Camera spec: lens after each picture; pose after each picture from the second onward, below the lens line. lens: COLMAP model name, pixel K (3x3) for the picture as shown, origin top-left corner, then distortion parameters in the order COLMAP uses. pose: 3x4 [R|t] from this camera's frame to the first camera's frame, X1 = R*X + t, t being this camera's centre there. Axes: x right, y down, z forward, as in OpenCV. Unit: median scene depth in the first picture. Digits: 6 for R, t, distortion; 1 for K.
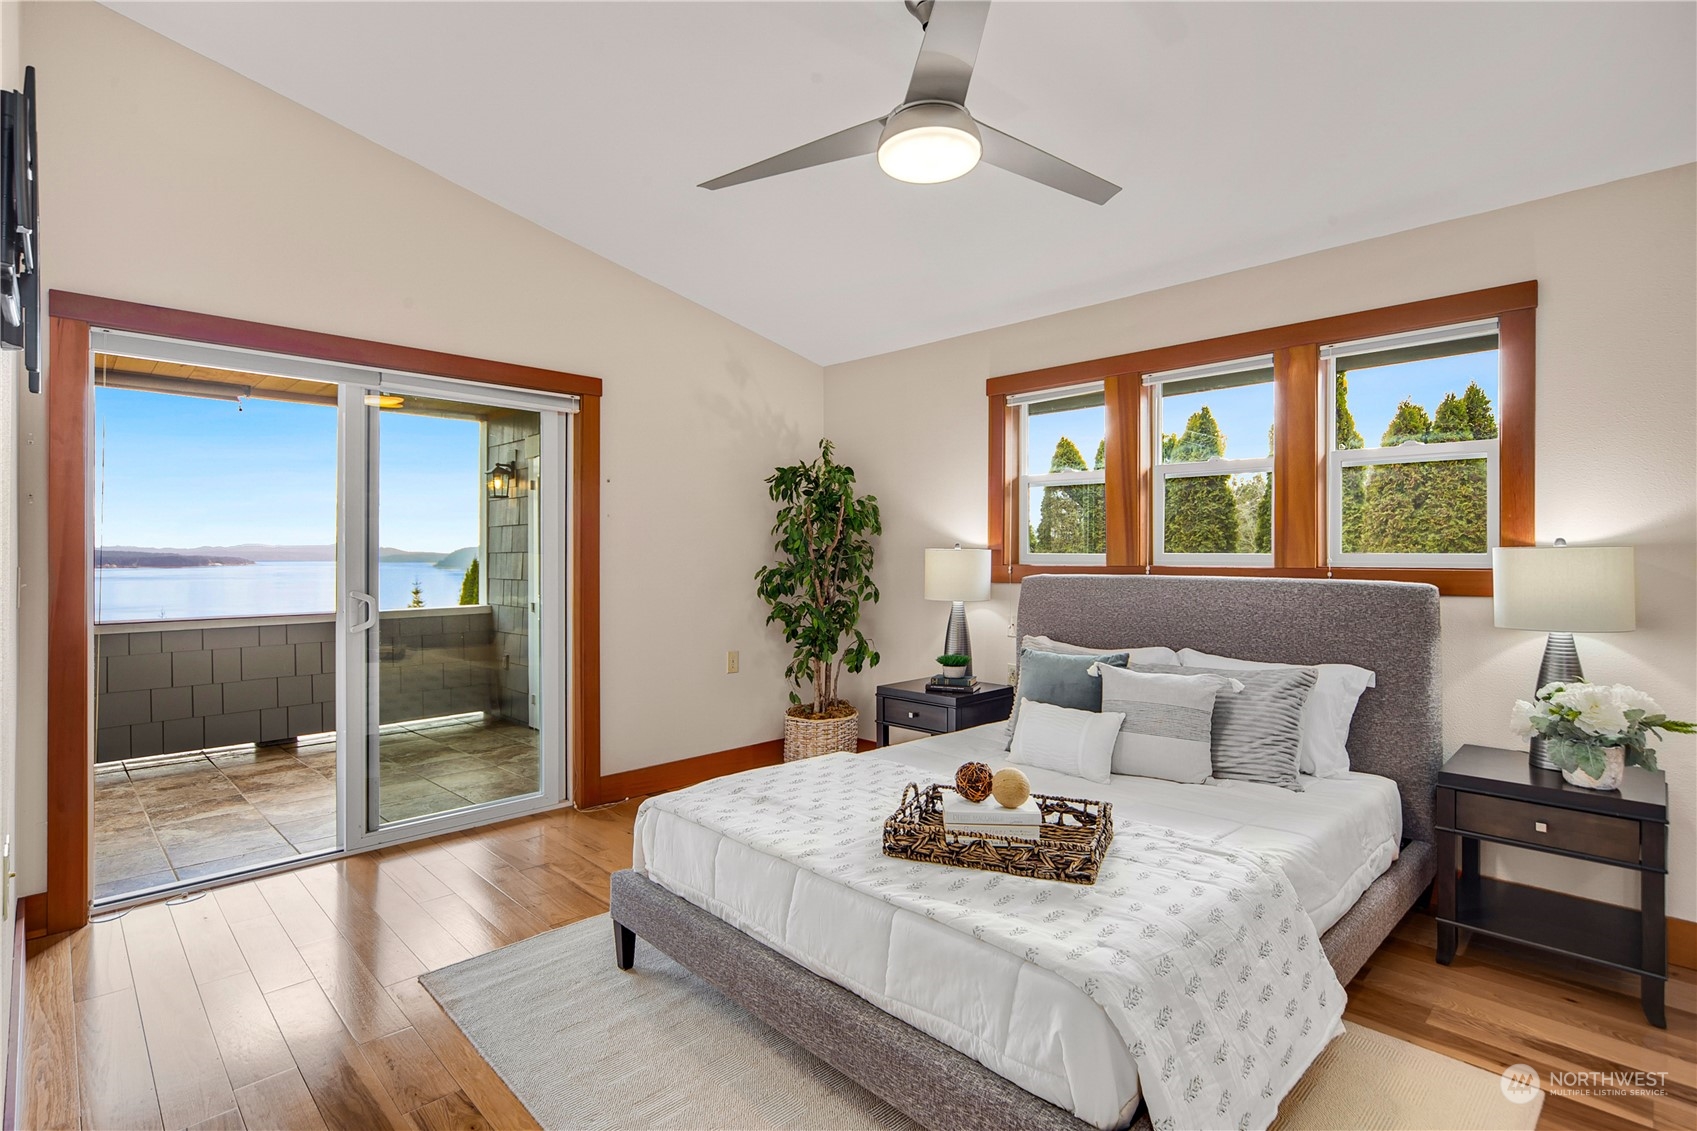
lens RADIAL K [[804.2, 0, 841.8], [0, 804.2, 548.2], [0, 0, 1]] dist [0.000826, 0.000129]
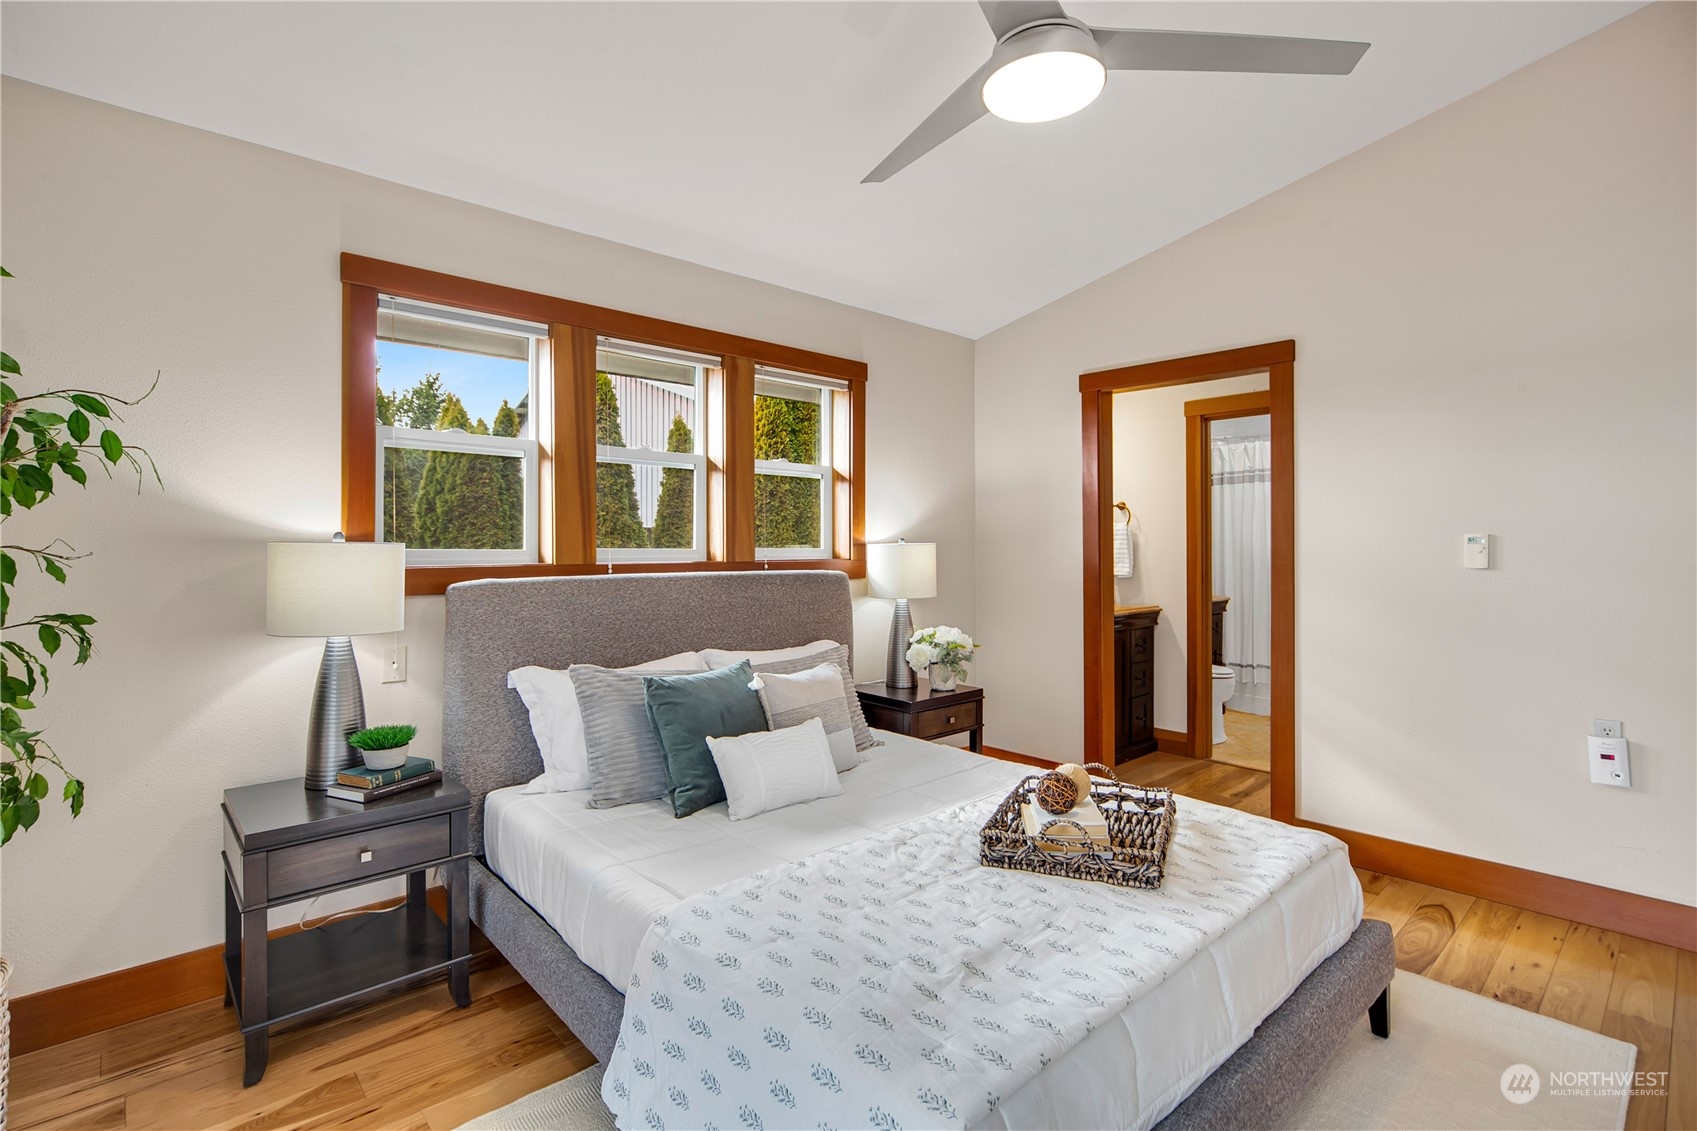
lens RADIAL K [[804.2, 0, 841.8], [0, 804.2, 548.2], [0, 0, 1]] dist [0.000826, 0.000129]
pose [[0.023648, 0.002070, 0.999718, -0.668557], [-0.008484, 0.999962, -0.001869, 0.004955], [-0.999684, -0.008438, 0.023664, 1.046550]]
